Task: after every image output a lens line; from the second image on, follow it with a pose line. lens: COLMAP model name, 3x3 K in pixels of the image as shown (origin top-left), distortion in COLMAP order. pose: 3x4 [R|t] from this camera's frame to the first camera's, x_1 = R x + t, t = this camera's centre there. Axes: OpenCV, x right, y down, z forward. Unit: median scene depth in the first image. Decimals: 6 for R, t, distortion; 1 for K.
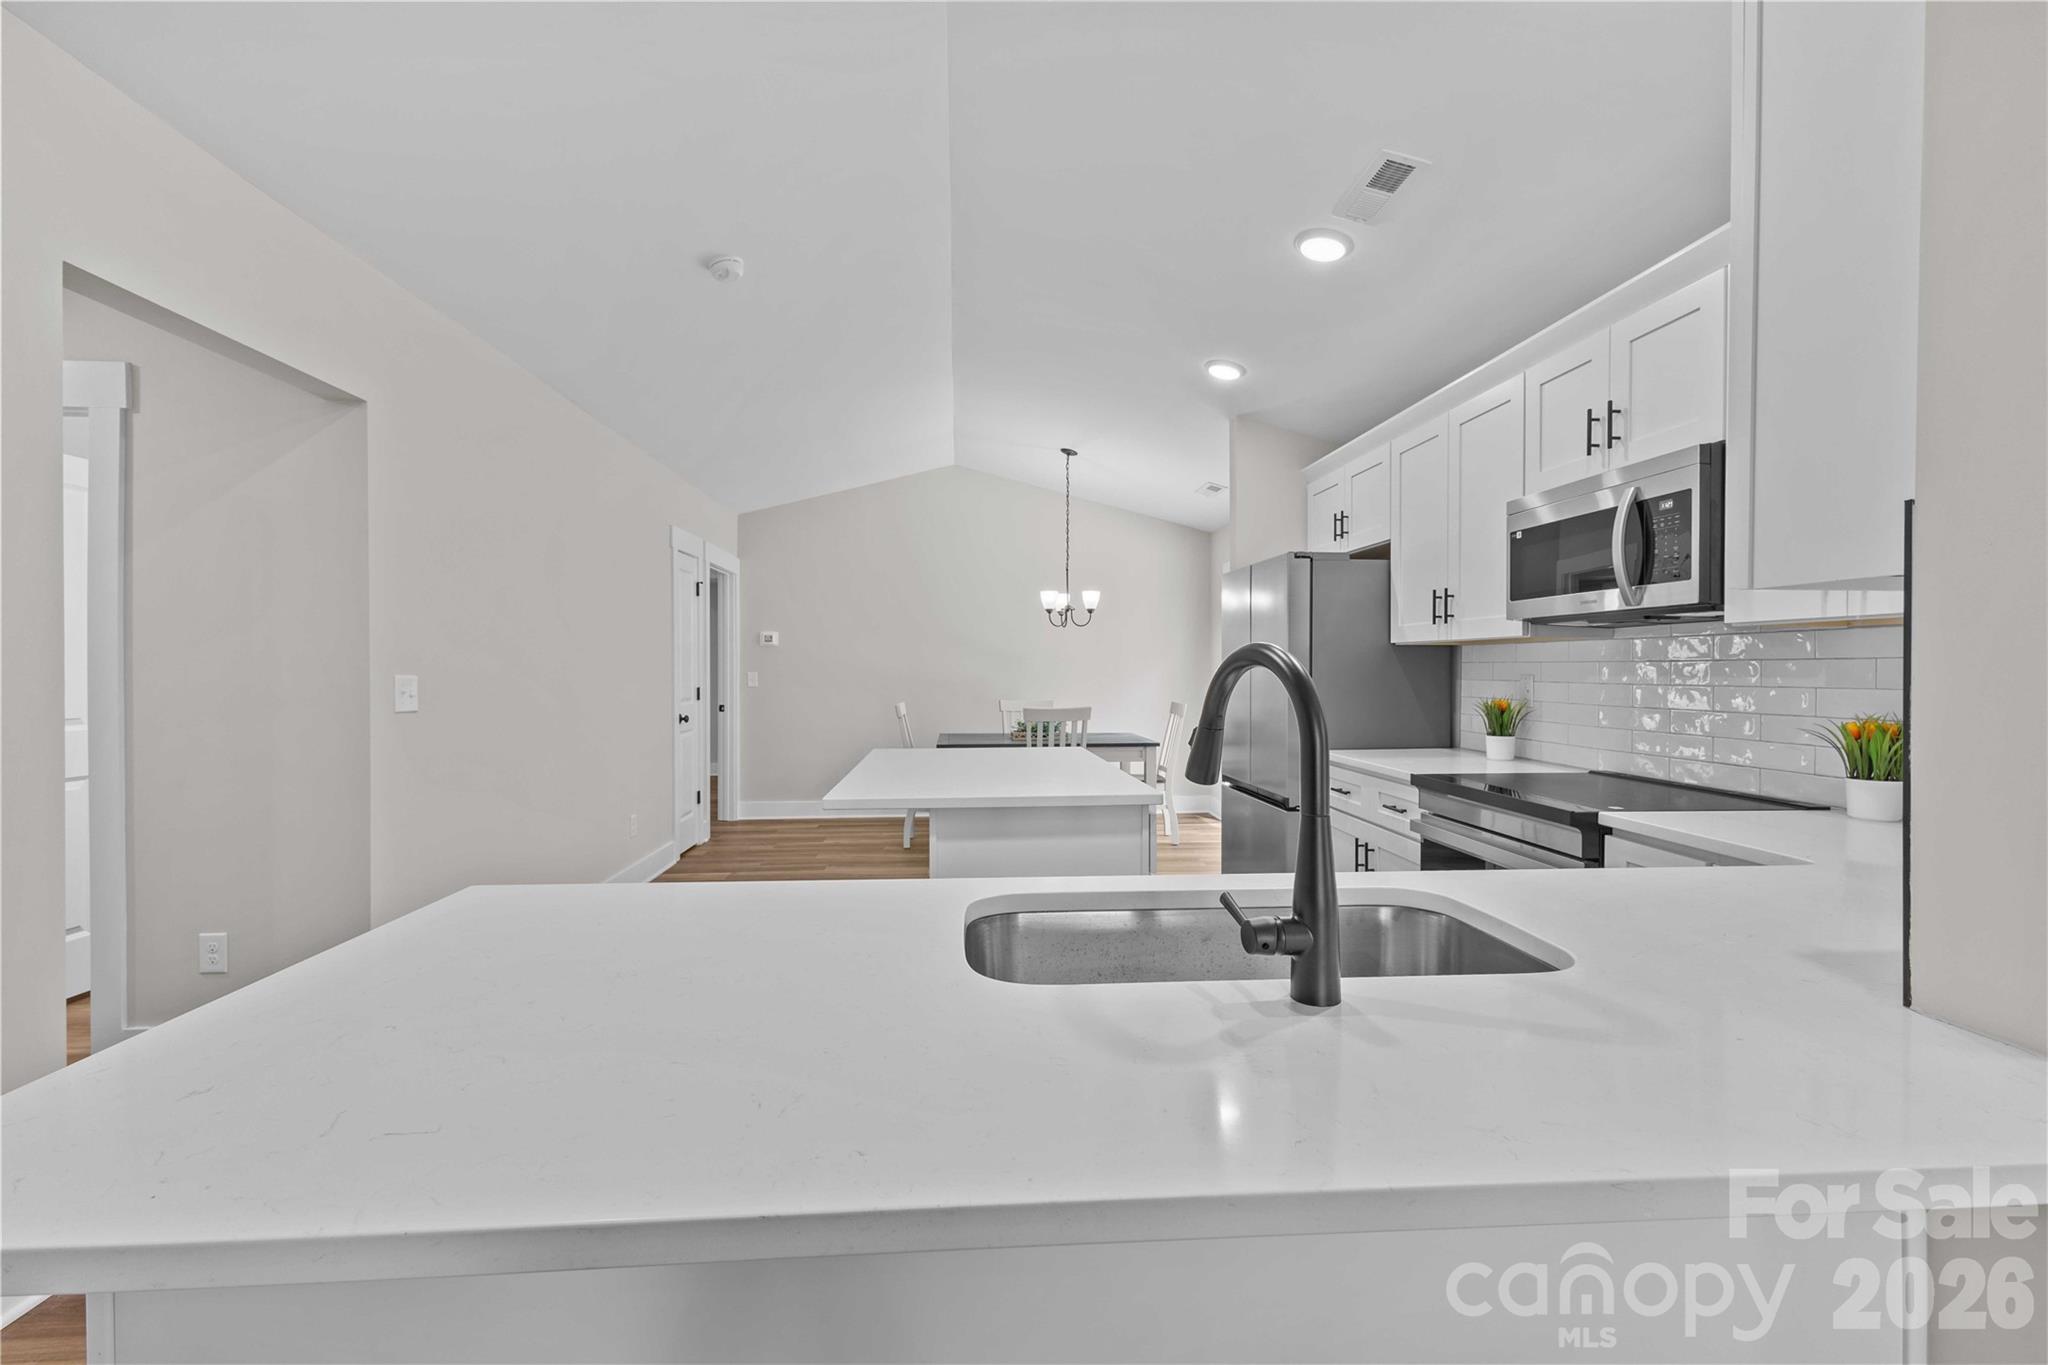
lens RADIAL K [[880.8, 0, 1031.2], [0, 880.8, 682.7], [0, 0, 1]] dist [0.010607, -0.003133]
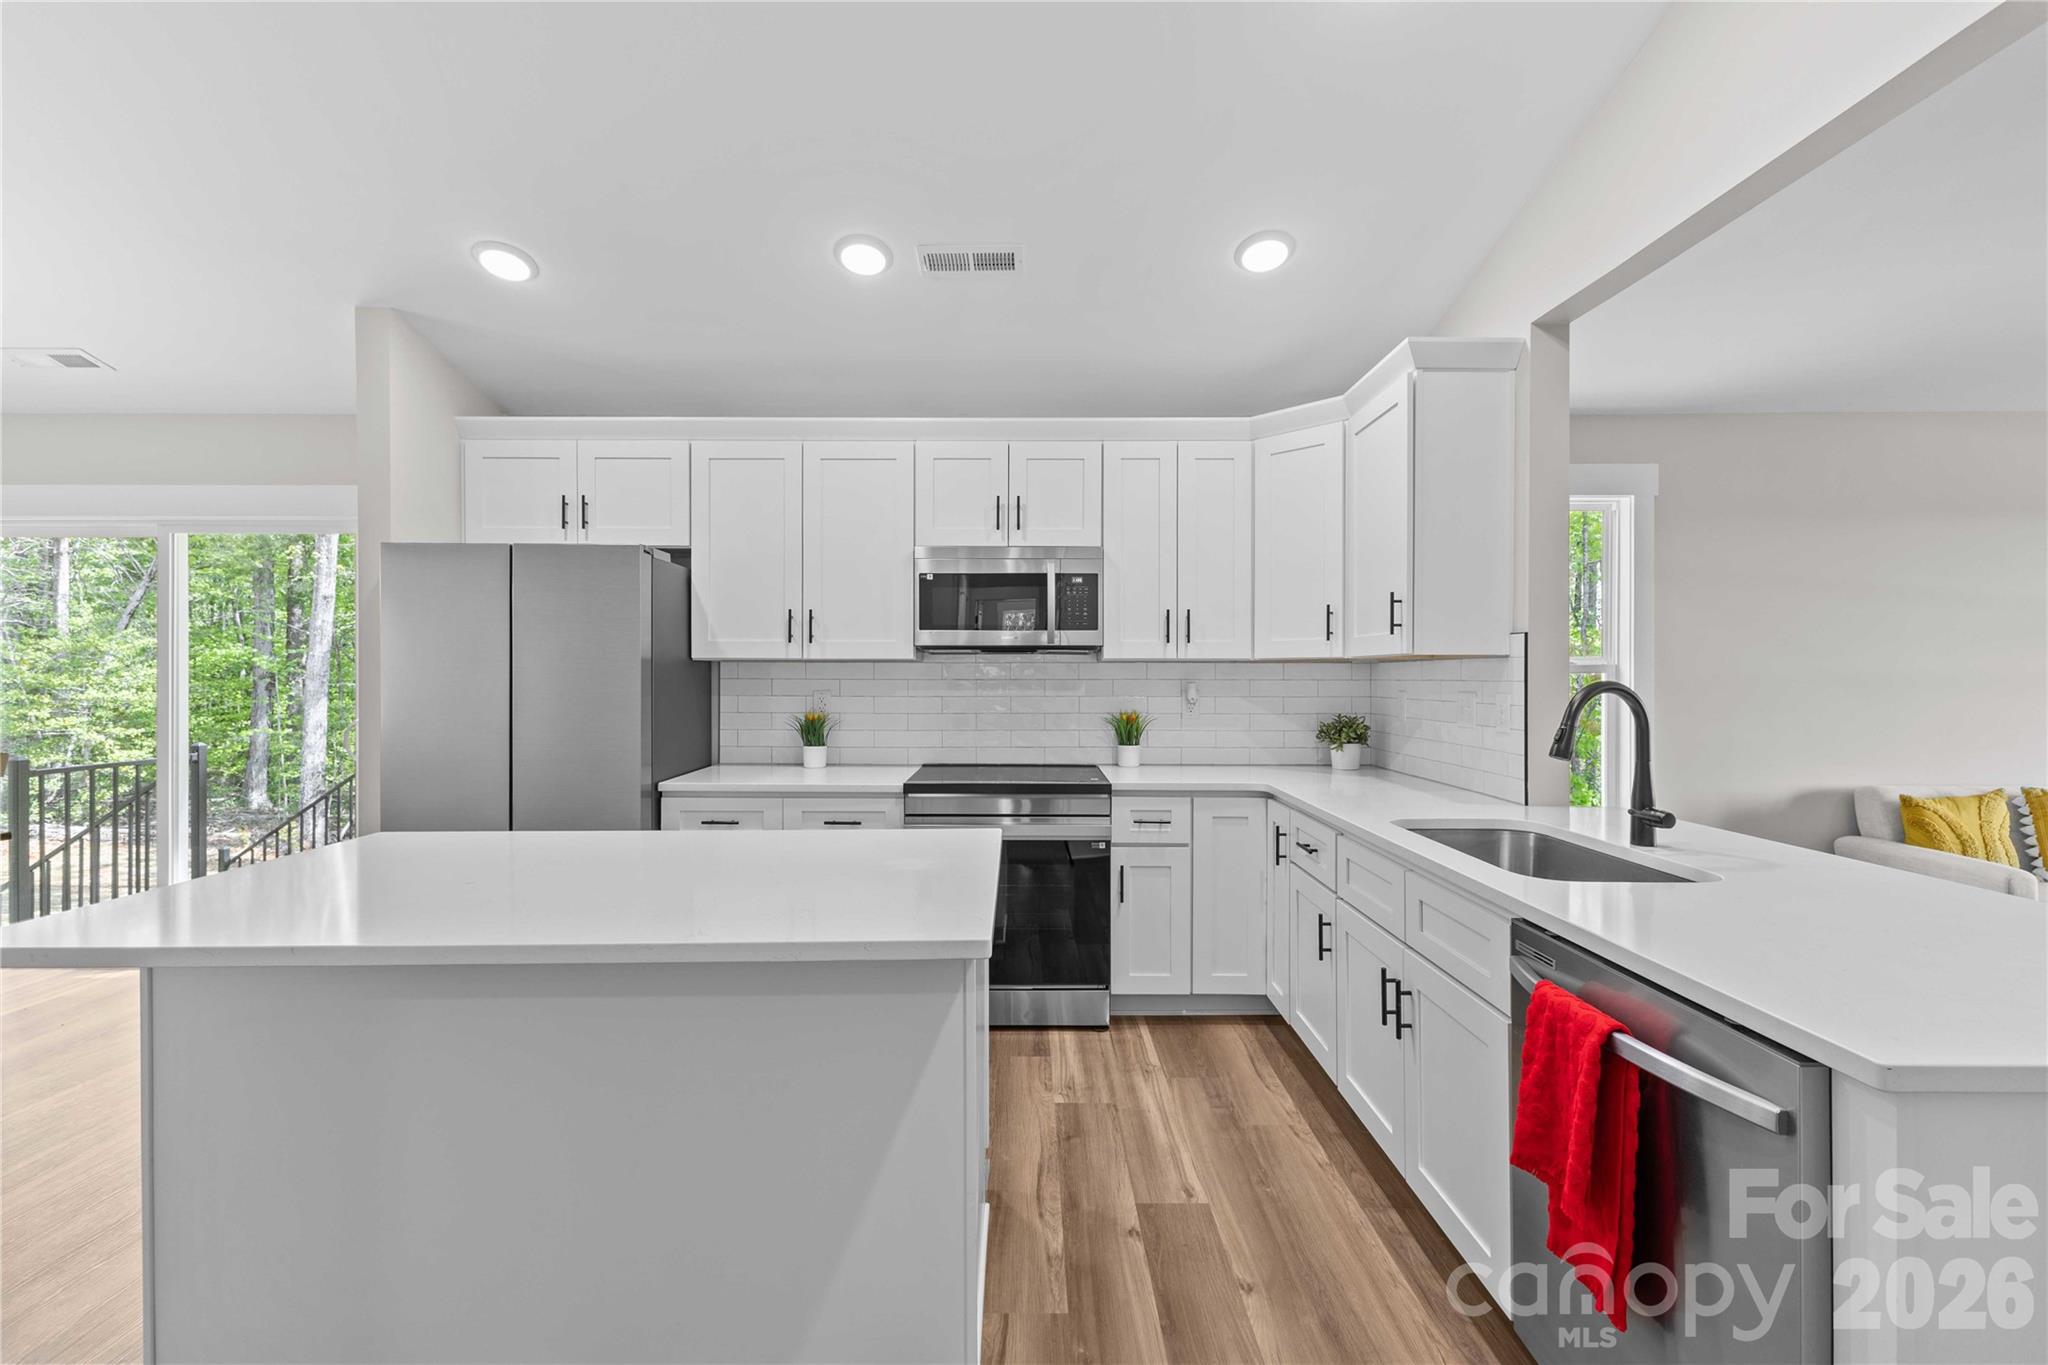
lens RADIAL K [[880.8, 0, 1016.7], [0, 880.8, 679.2], [0, 0, 1]] dist [0.010607, -0.003133]
pose [[0.090116, -0.002672, 0.995928, -0.541473], [0.013257, 0.999911, 0.001483, -0.022027], [-0.995843, 0.013070, 0.090144, 0.645895]]
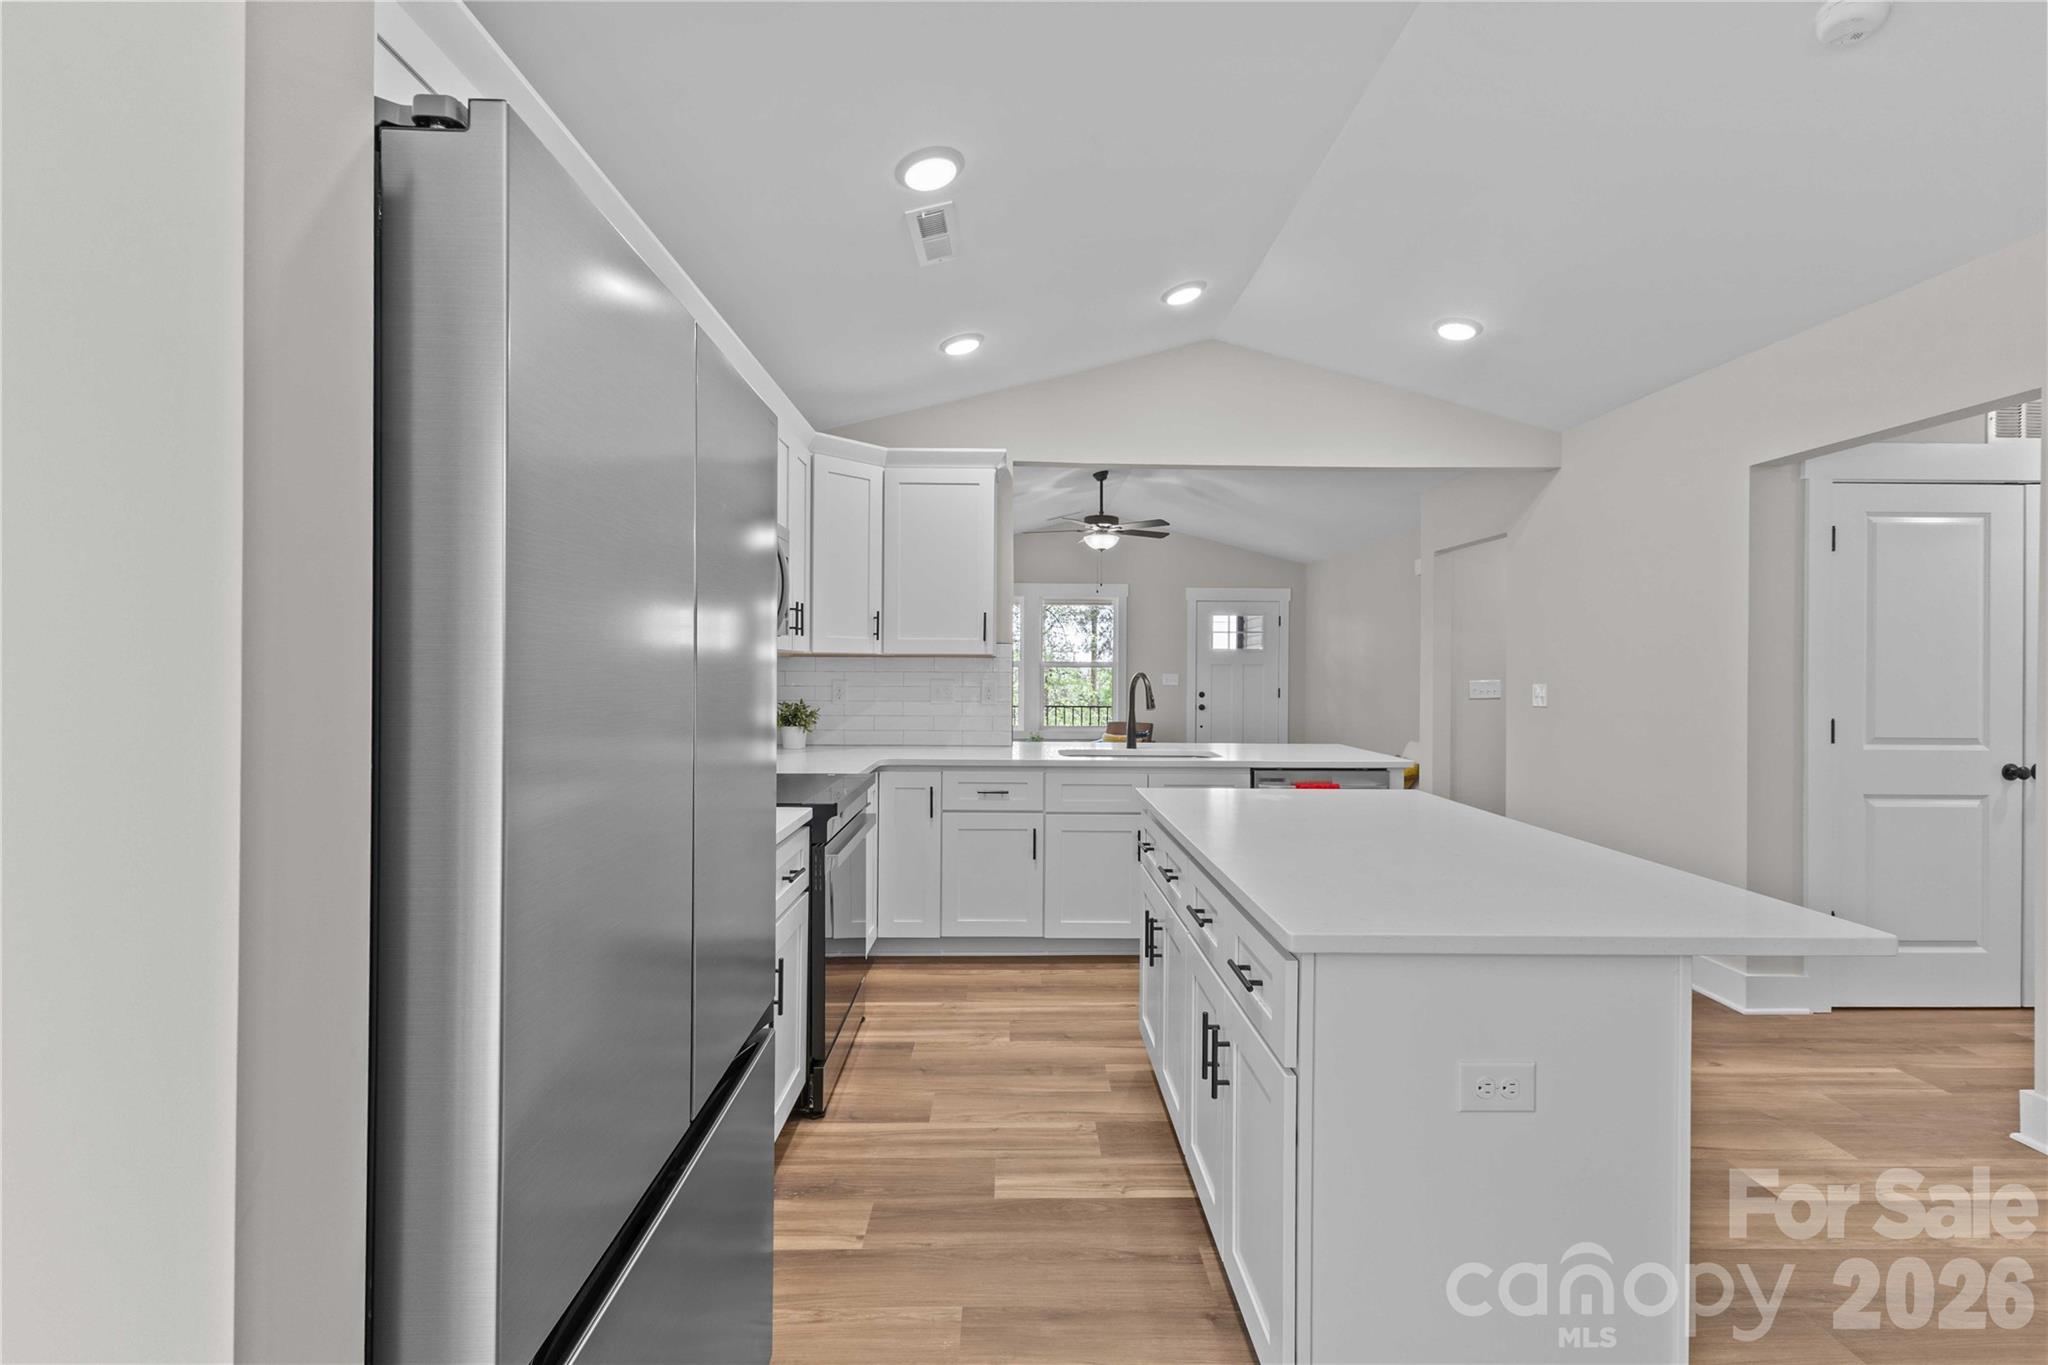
lens RADIAL K [[880.8, 0, 1023.8], [0, 880.8, 670.7], [0, 0, 1]] dist [0.010607, -0.003133]
pose [[-0.997619, -0.005534, 0.068739, 0.159244], [-0.004451, 0.999864, 0.015902, -0.036657], [-0.068818, 0.015559, -0.997508, 1.568350]]
